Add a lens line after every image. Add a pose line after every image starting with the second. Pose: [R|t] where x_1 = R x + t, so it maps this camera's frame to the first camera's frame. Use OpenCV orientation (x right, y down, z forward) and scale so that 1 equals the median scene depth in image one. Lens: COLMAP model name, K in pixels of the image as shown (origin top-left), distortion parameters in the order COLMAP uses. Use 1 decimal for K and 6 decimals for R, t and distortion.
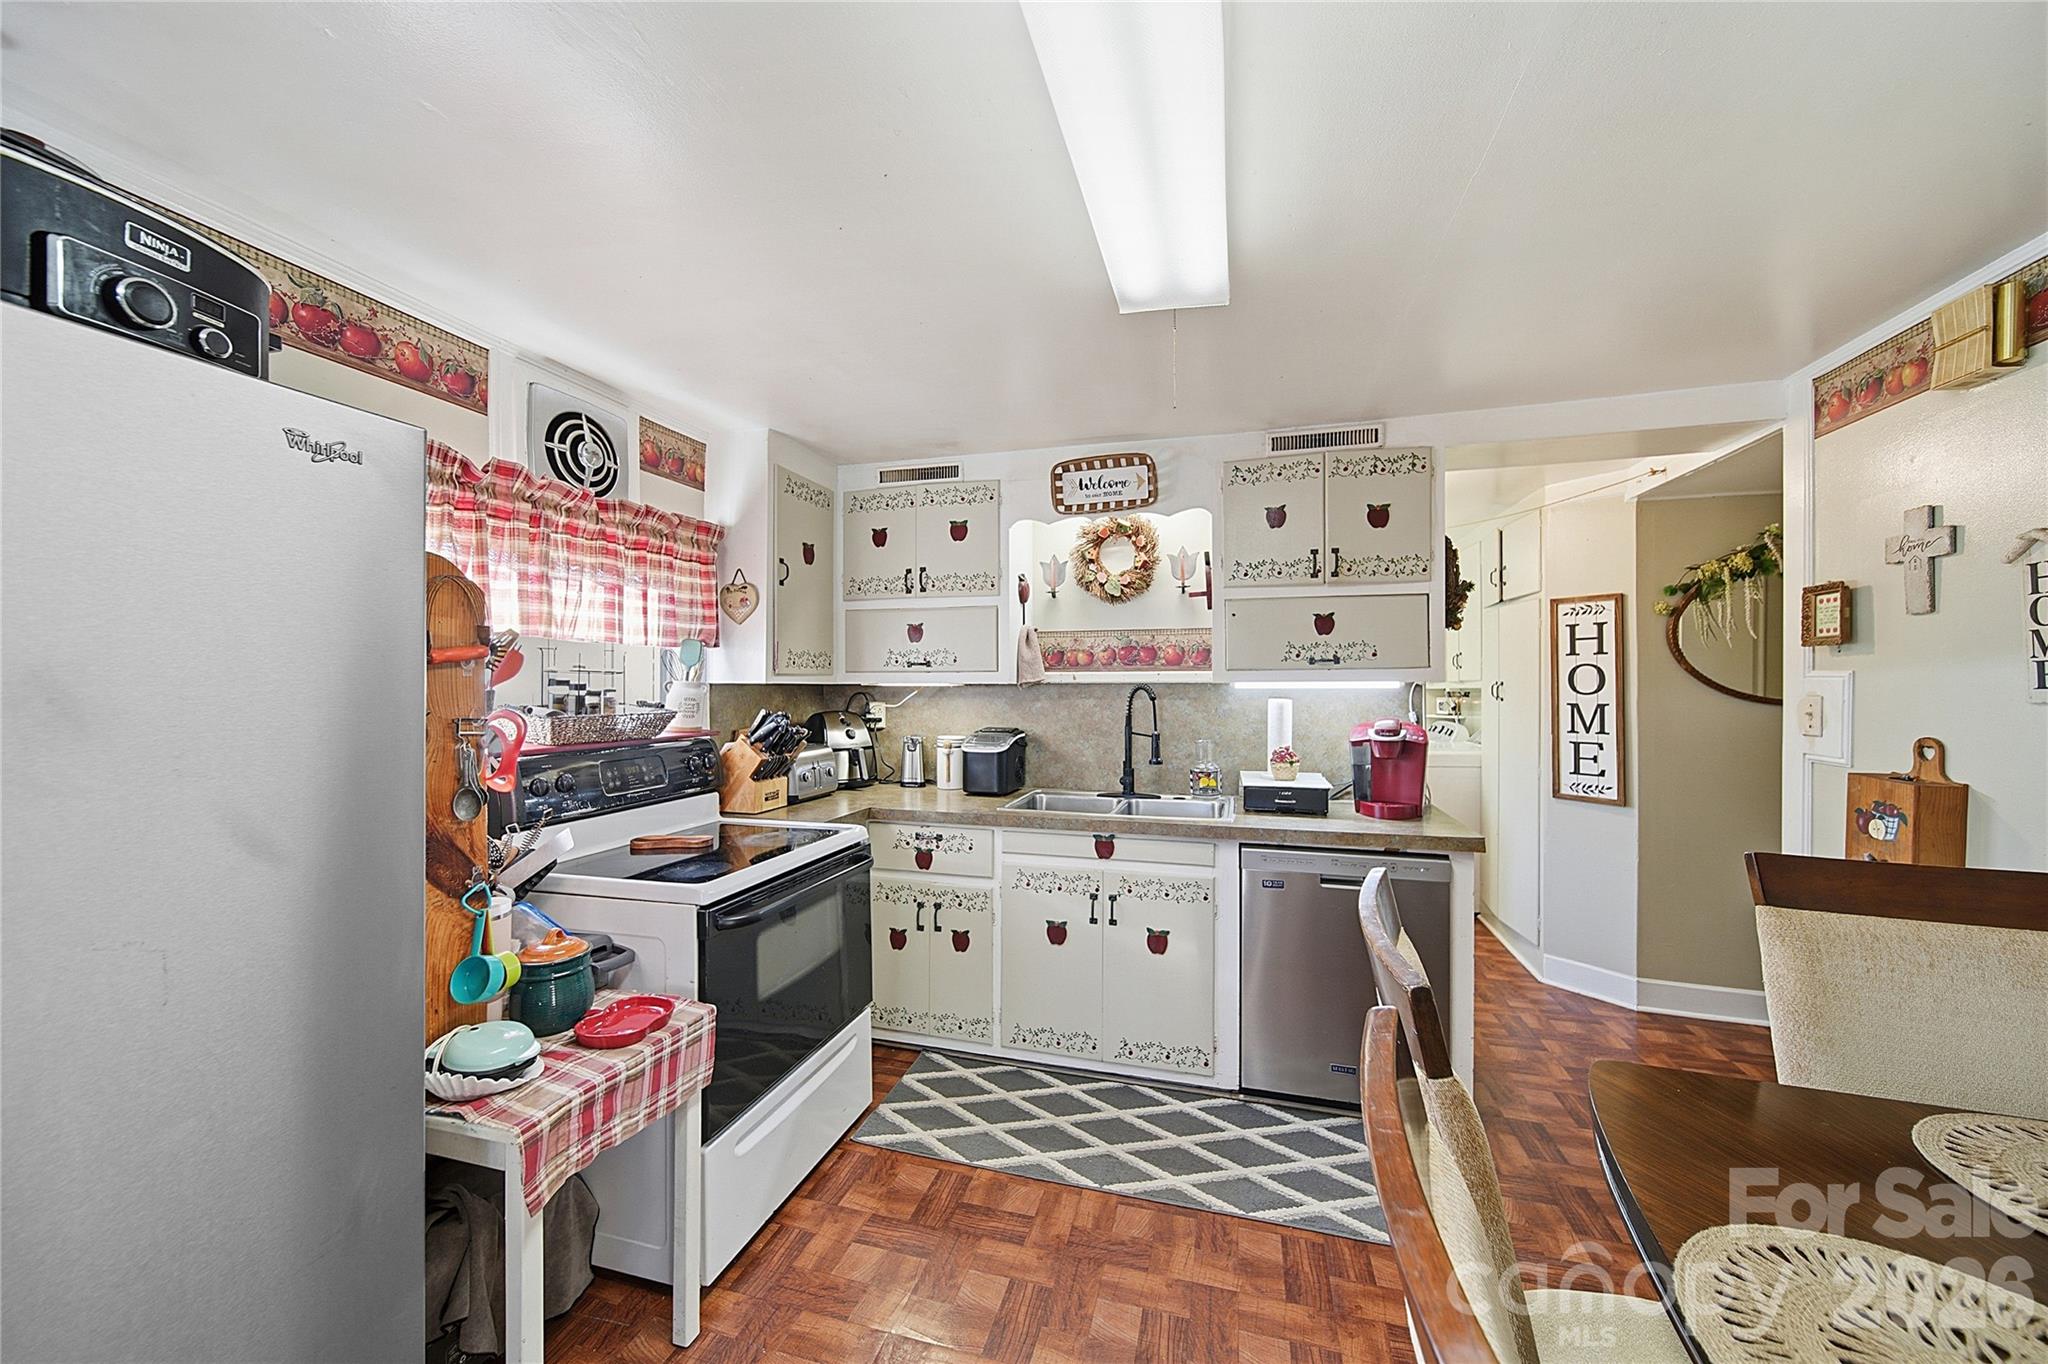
lens RADIAL K [[733.4, 0, 1033.3], [0, 733.4, 674.6], [0, 0, 1]] dist [-0.000373, -0.000392]
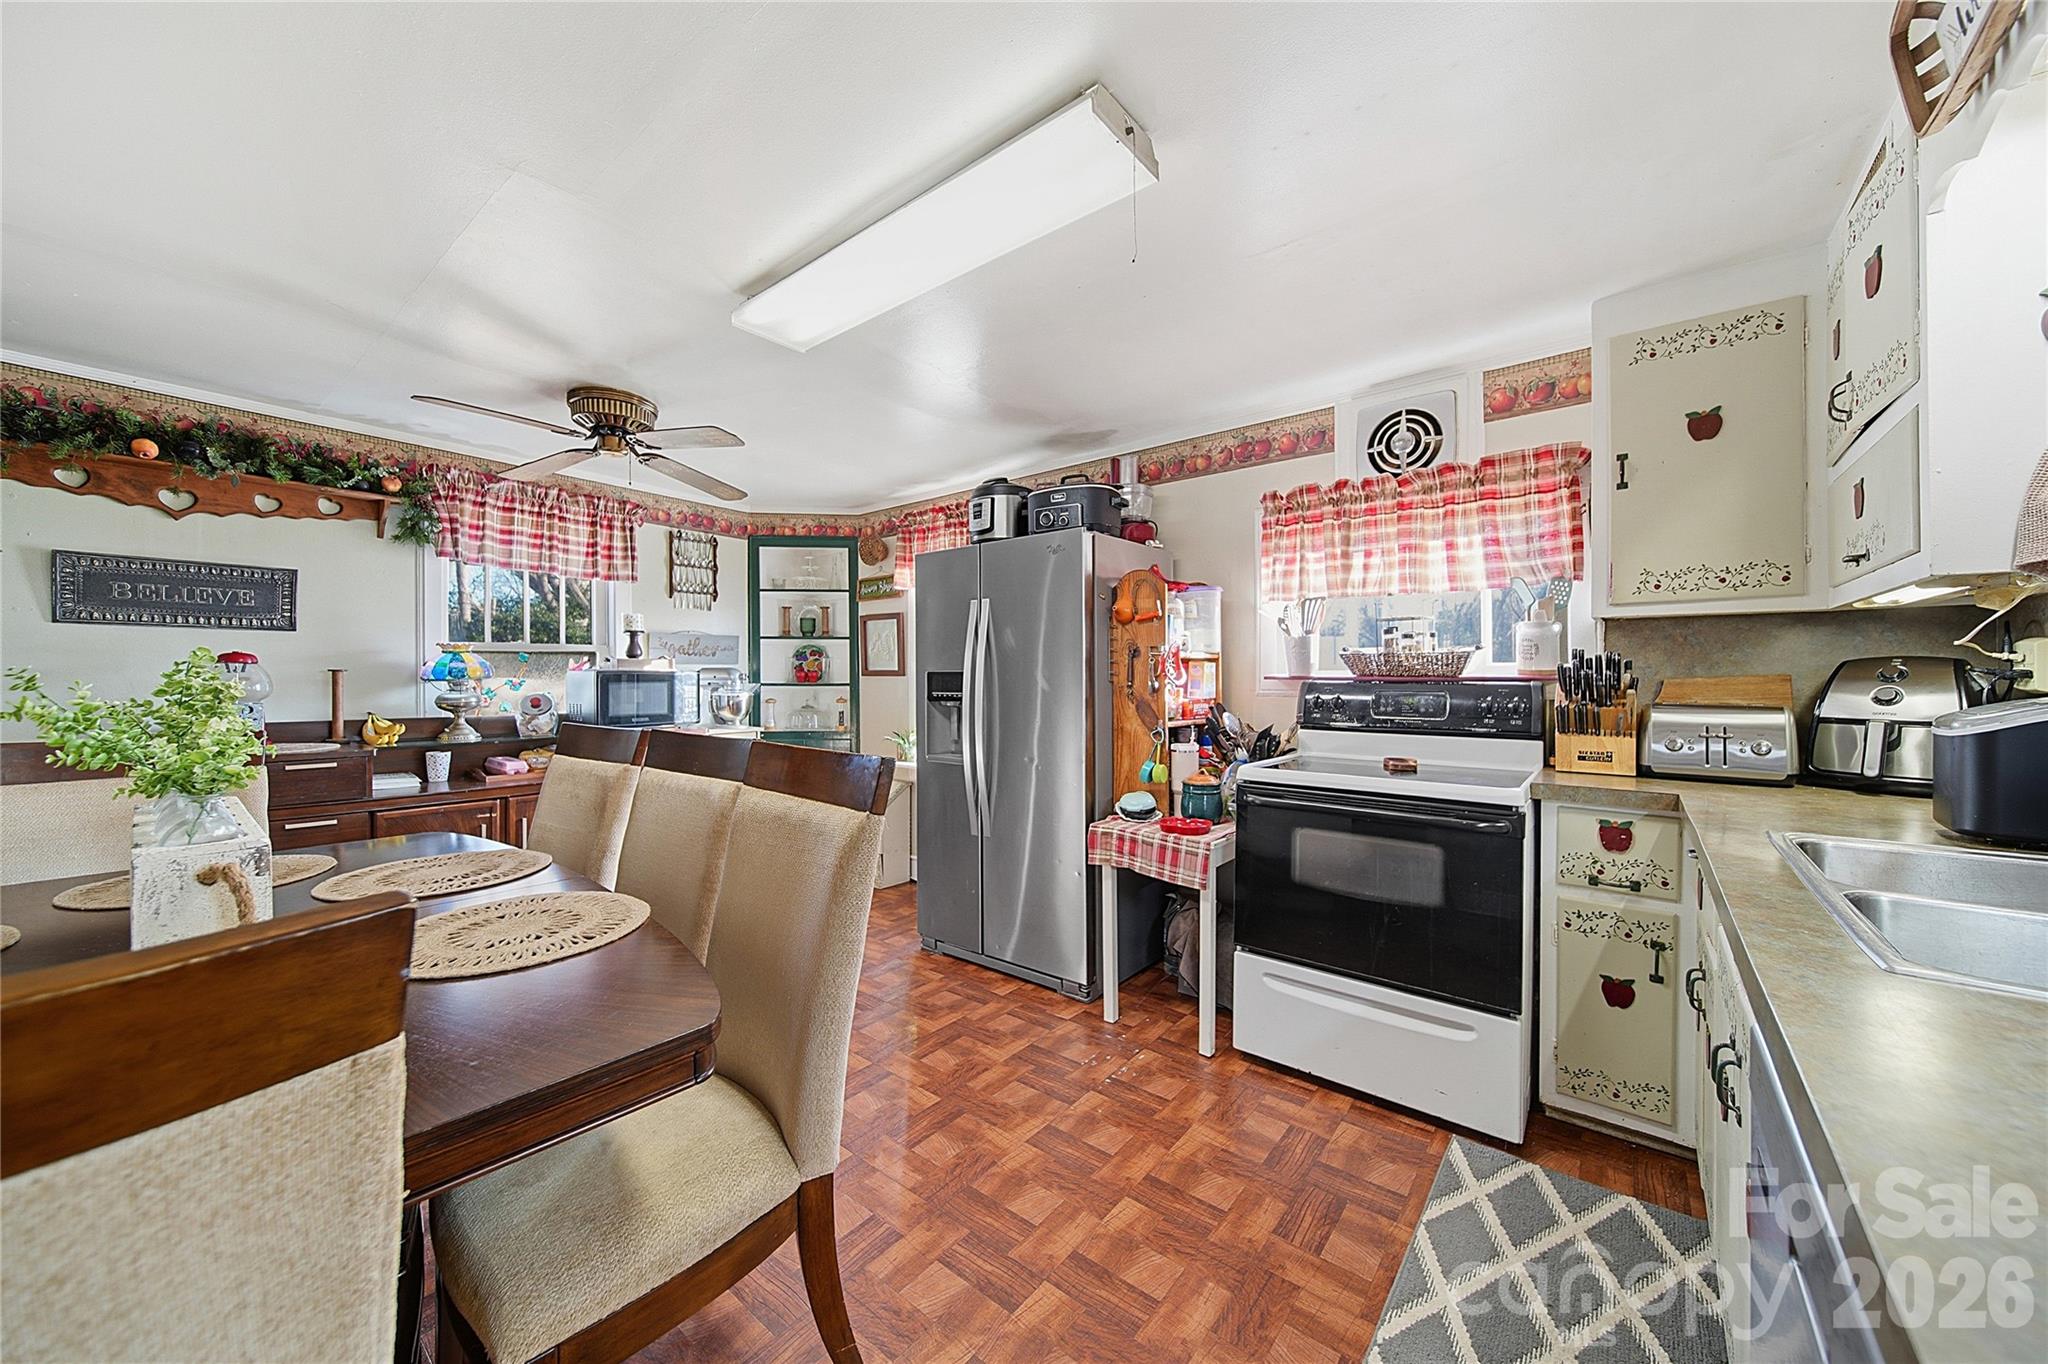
lens RADIAL K [[733.4, 0, 1033.3], [0, 733.4, 674.6], [0, 0, 1]] dist [-0.000373, -0.000392]
pose [[-0.395409, -0.003012, -0.918500, 0.799496], [0.009960, 0.999922, -0.007567, 0.095970], [0.918451, -0.012141, -0.395348, 0.957812]]
